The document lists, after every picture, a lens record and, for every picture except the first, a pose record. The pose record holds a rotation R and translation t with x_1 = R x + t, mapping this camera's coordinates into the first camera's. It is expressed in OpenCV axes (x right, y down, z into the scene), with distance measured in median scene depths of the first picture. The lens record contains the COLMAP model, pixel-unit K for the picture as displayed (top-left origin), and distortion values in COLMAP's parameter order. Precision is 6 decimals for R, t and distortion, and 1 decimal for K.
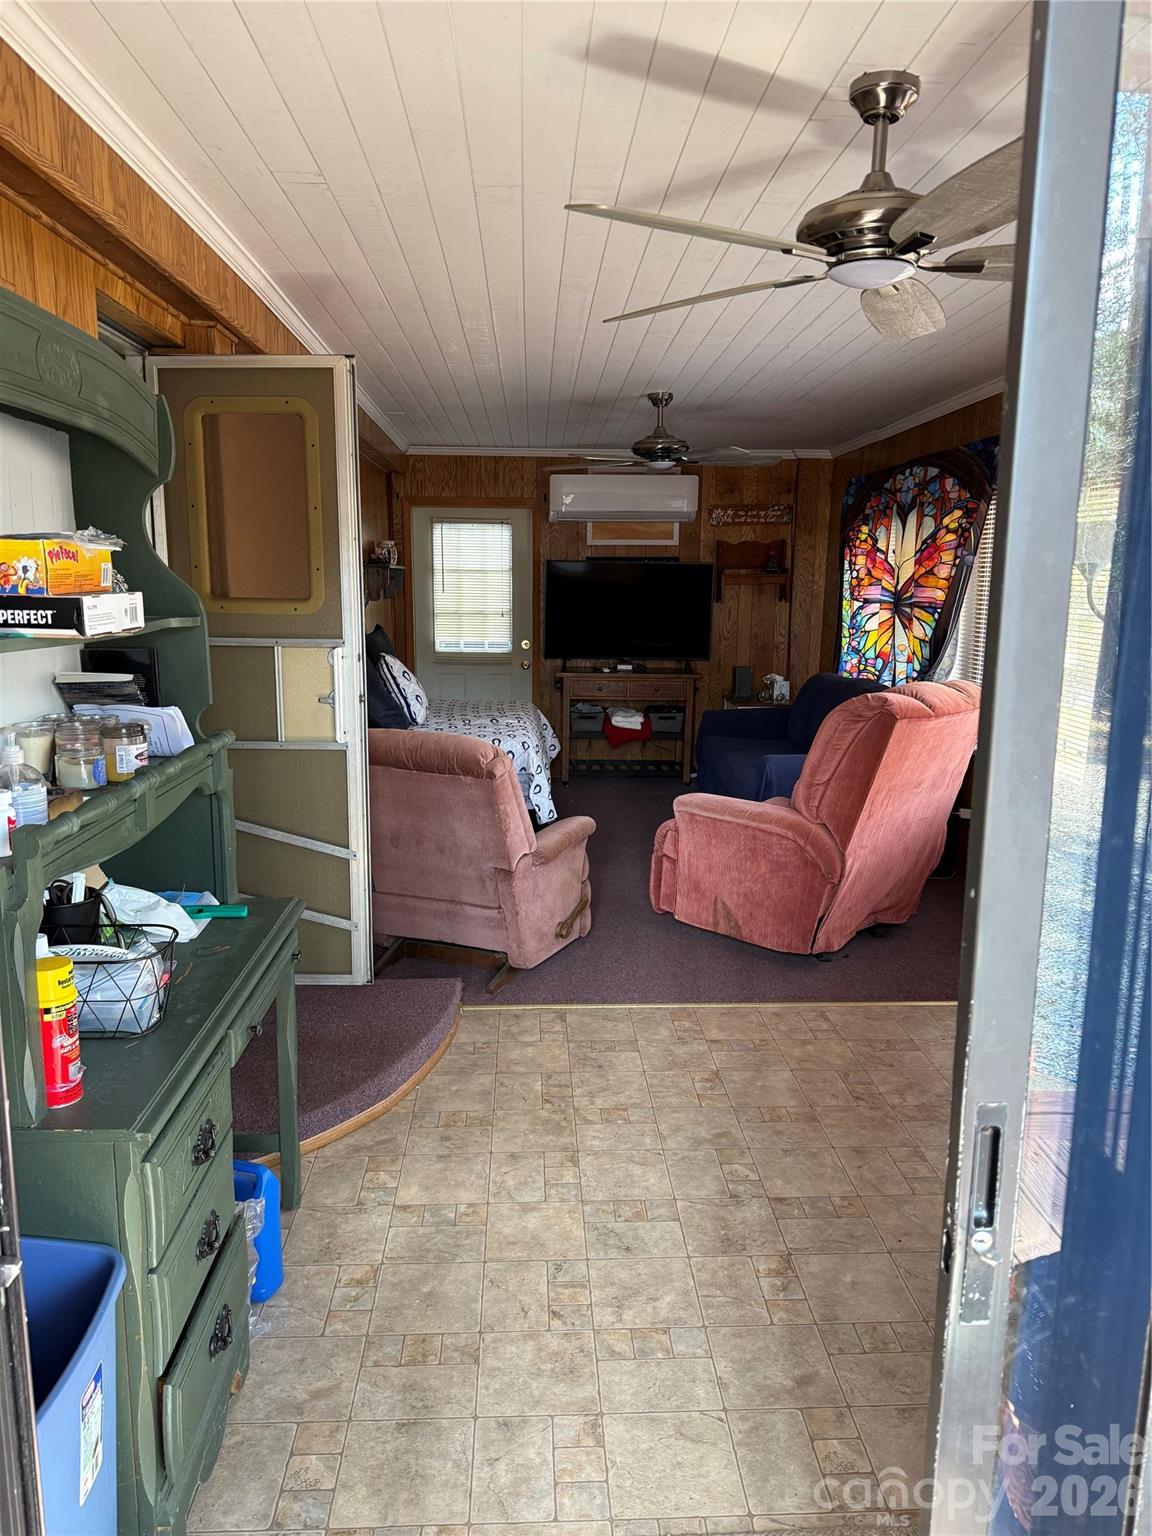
lens RADIAL K [[1087.5, 0, 565.8], [0, 1087.5, 768.8], [0, 0, 1]] dist [0.139194, -0.241271]
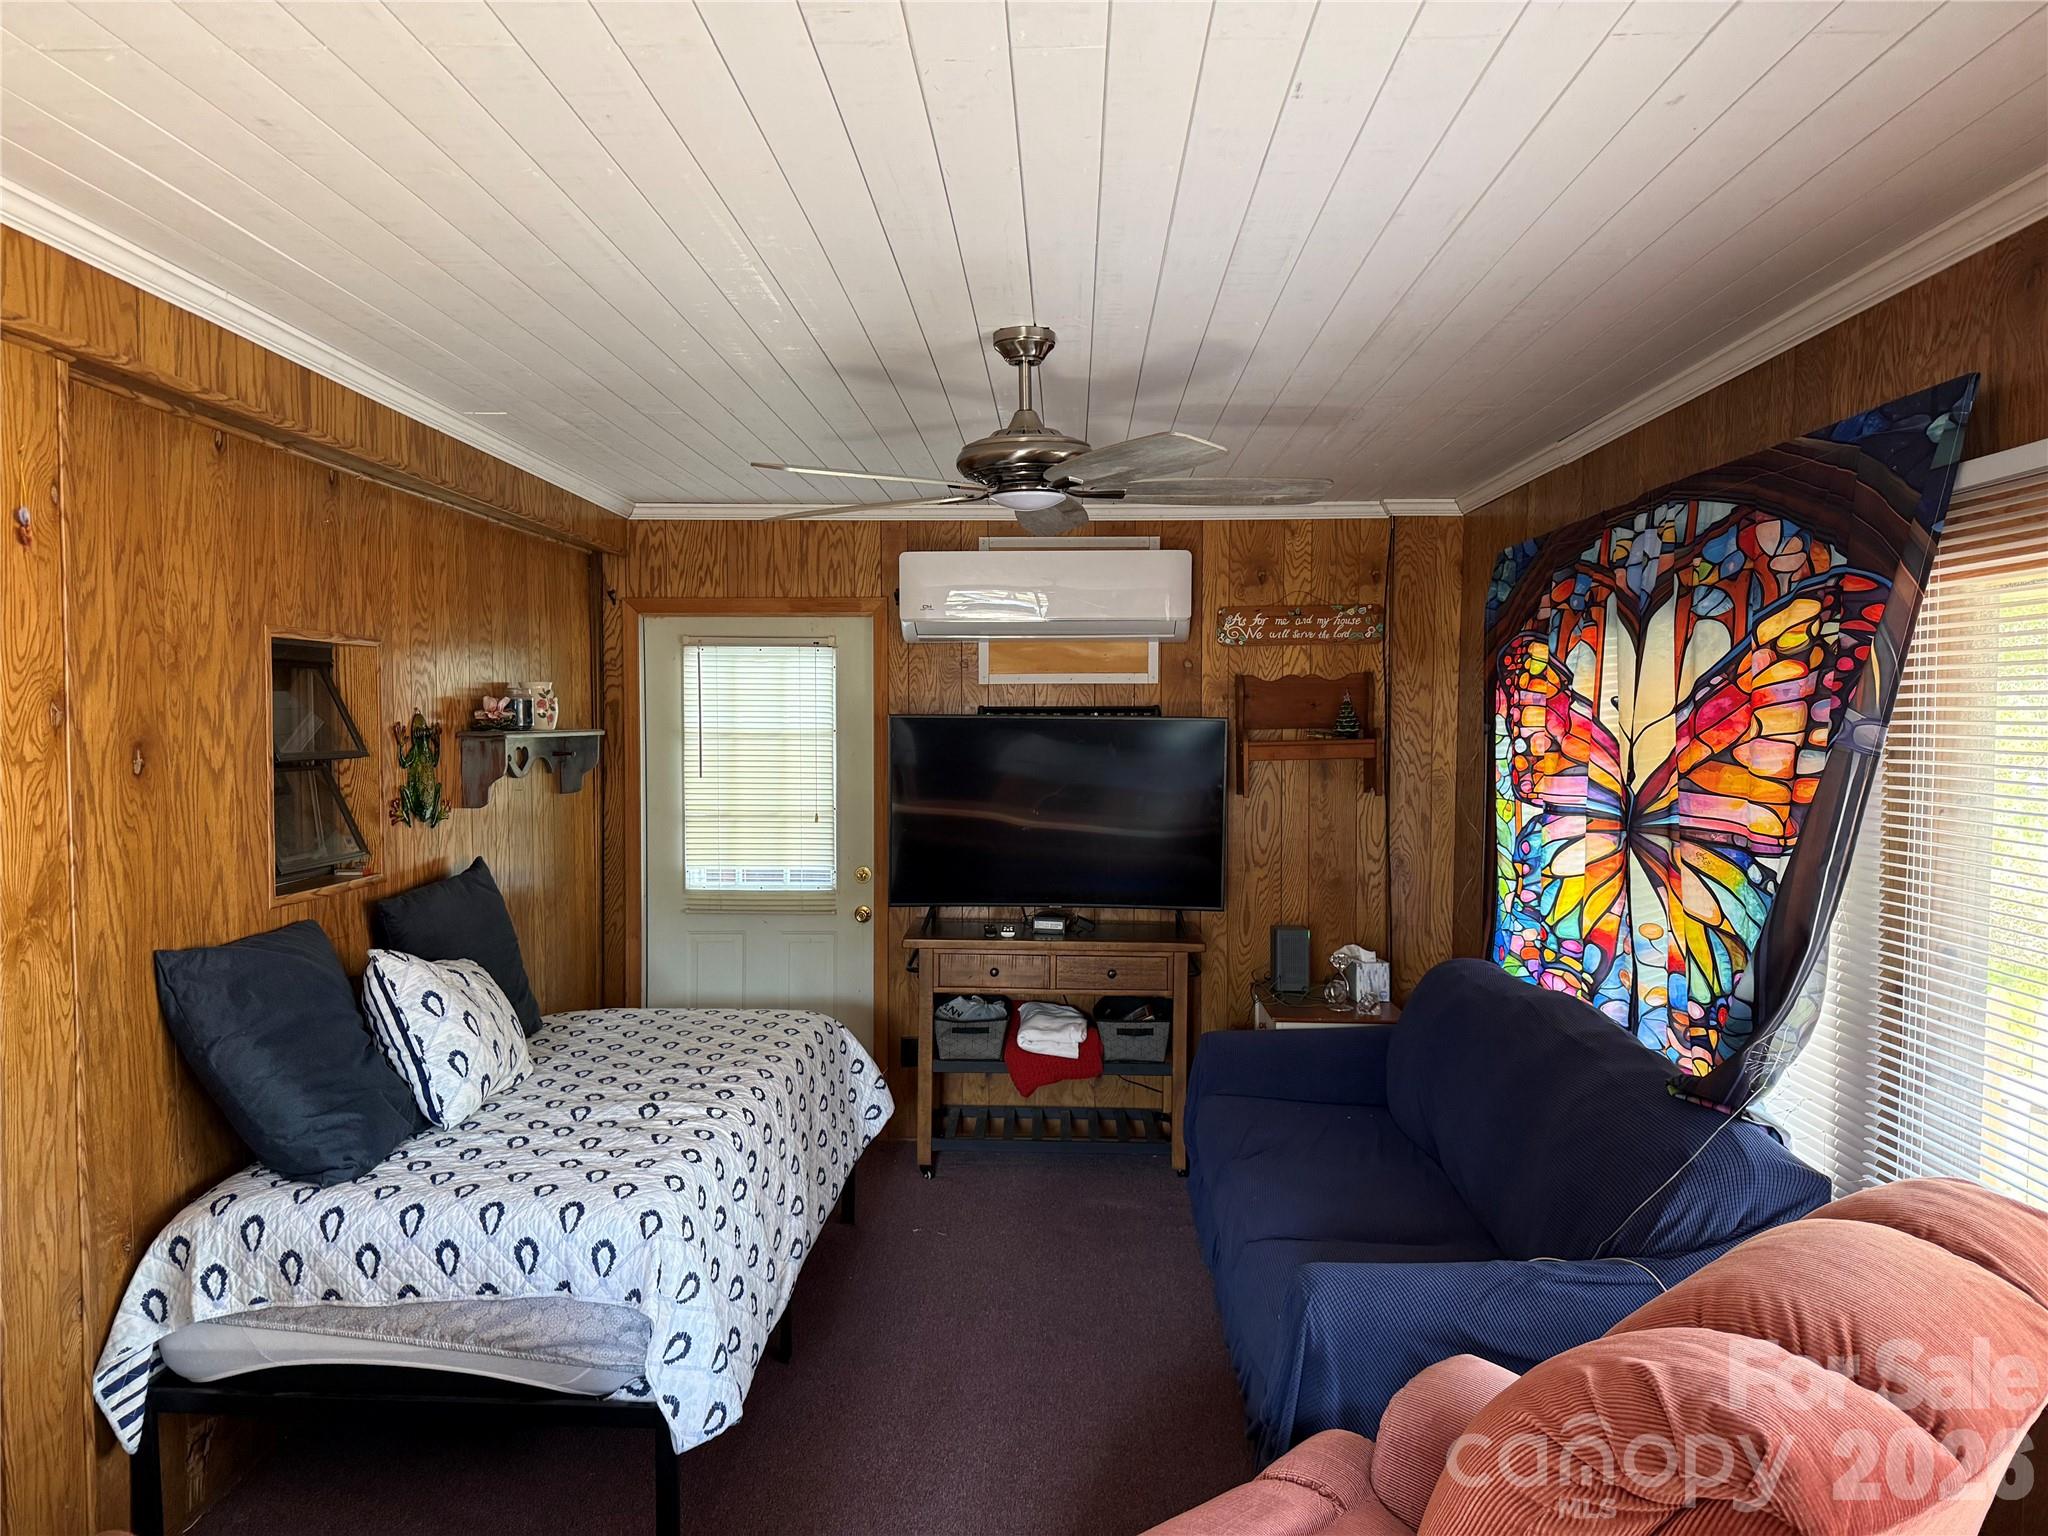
lens RADIAL K [[1450.0, 0, 998.6], [0, 1450.0, 769.5], [0, 0, 1]] dist [0.139194, -0.241271]
pose [[0.996970, -0.002910, -0.077732, 0.083834], [-0.007731, 0.990646, -0.136239, -0.074173], [0.077402, 0.136427, 0.987622, 0.341332]]
